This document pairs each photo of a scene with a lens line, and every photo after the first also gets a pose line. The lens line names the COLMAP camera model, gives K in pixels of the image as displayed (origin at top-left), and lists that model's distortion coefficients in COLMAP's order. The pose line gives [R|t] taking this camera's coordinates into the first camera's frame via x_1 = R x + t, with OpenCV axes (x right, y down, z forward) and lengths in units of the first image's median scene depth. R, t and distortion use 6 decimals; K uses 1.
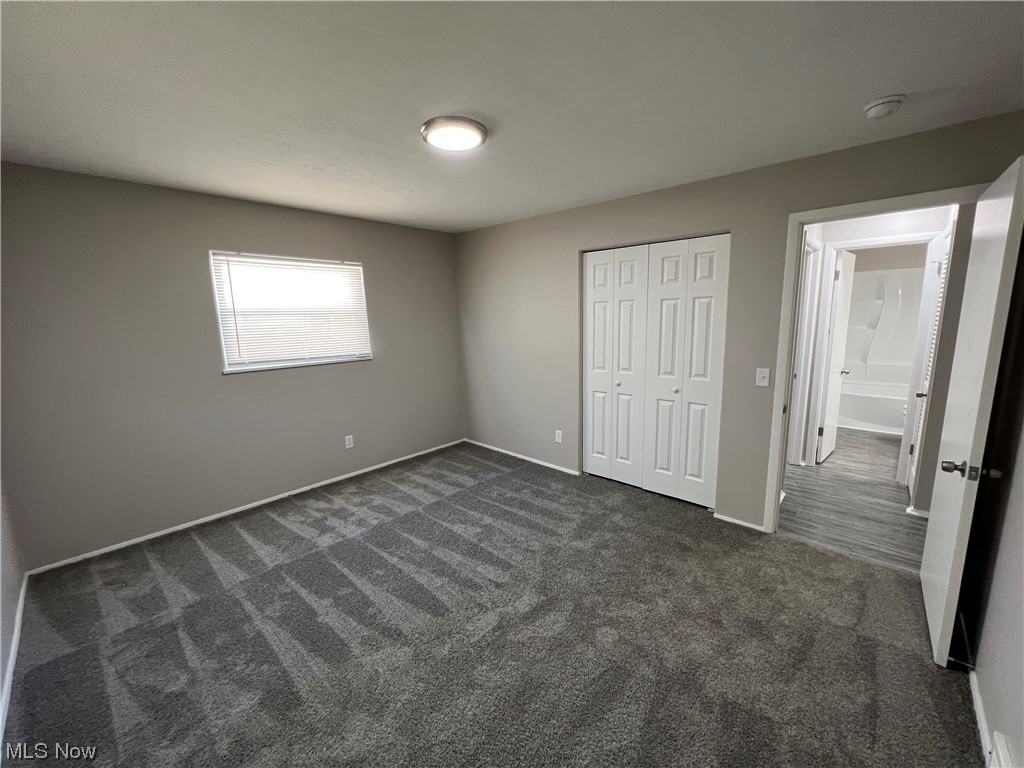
lens RADIAL K [[407.7, 0, 512.0], [0, 407.7, 384.0], [0, 0, 1]] dist [-0.000096, -0.000227]
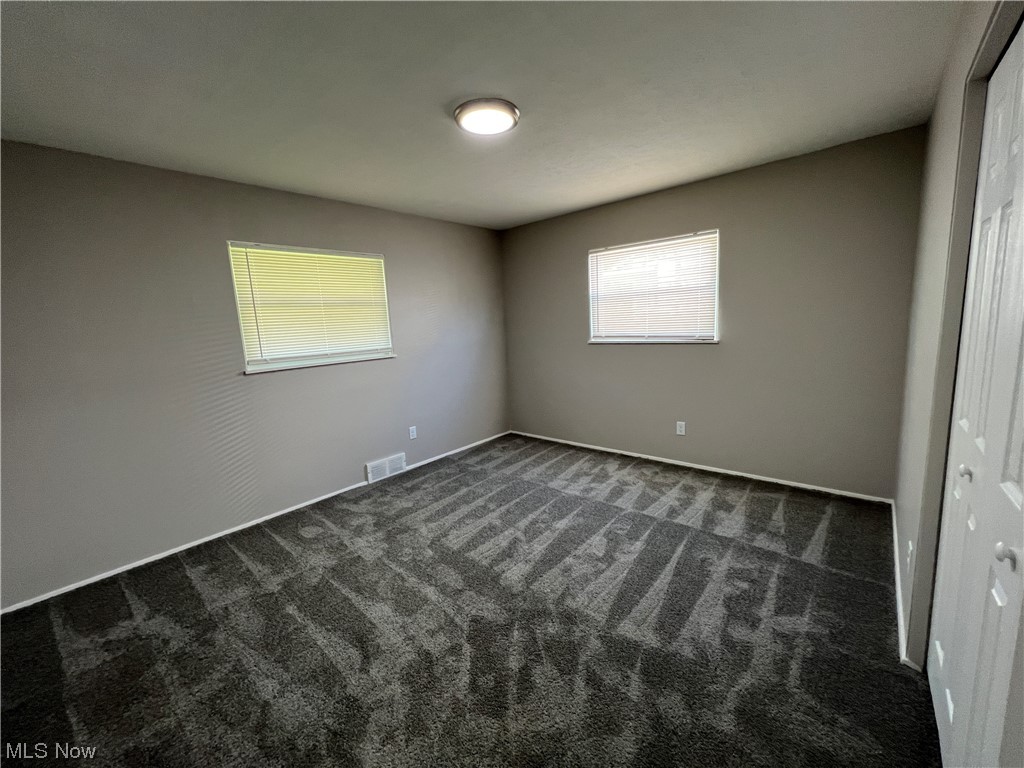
lens RADIAL K [[407.7, 0, 512.0], [0, 407.7, 384.0], [0, 0, 1]] dist [-0.000096, -0.000227]
pose [[0.034304, 0.175186, -0.983937, 0.615552], [-0.110153, 0.979181, 0.170499, -0.093489], [0.993323, 0.102535, 0.052887, 0.685192]]
